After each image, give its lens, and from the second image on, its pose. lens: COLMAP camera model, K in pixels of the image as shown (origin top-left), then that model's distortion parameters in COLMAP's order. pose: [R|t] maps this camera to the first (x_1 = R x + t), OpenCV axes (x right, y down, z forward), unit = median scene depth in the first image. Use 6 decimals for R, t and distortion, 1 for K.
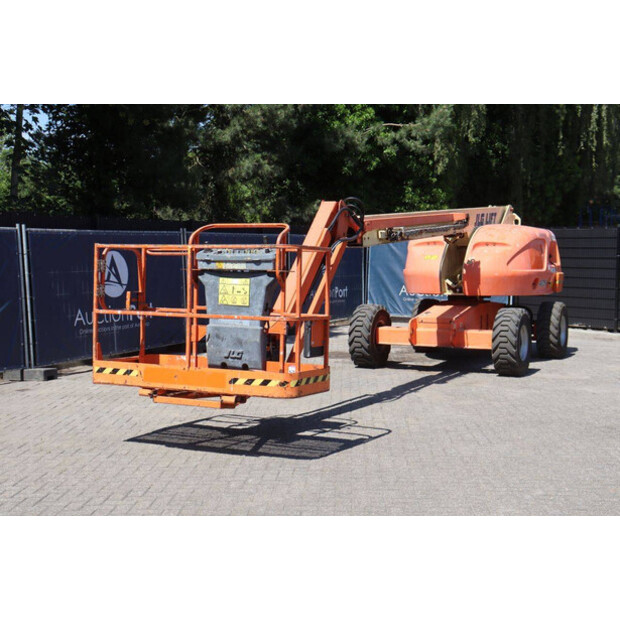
lens RADIAL K [[991.0, 0, 336.0], [0, 991.0, 311.0], [0, 0, 1]] dist [0.151251, 0.000000]
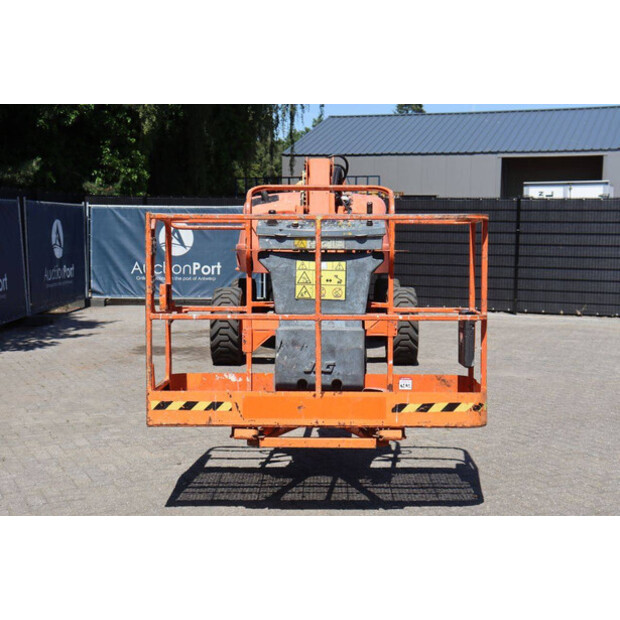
lens RADIAL K [[991.0, 0, 312.9], [0, 991.0, 311.0], [0, 0, 1]] dist [0.151251, 0.000000]
pose [[0.889182, -0.041364, 0.455680, -0.432439], [0.028007, 0.998958, 0.036030, -0.023216], [-0.456696, -0.019275, 0.889414, 0.364741]]
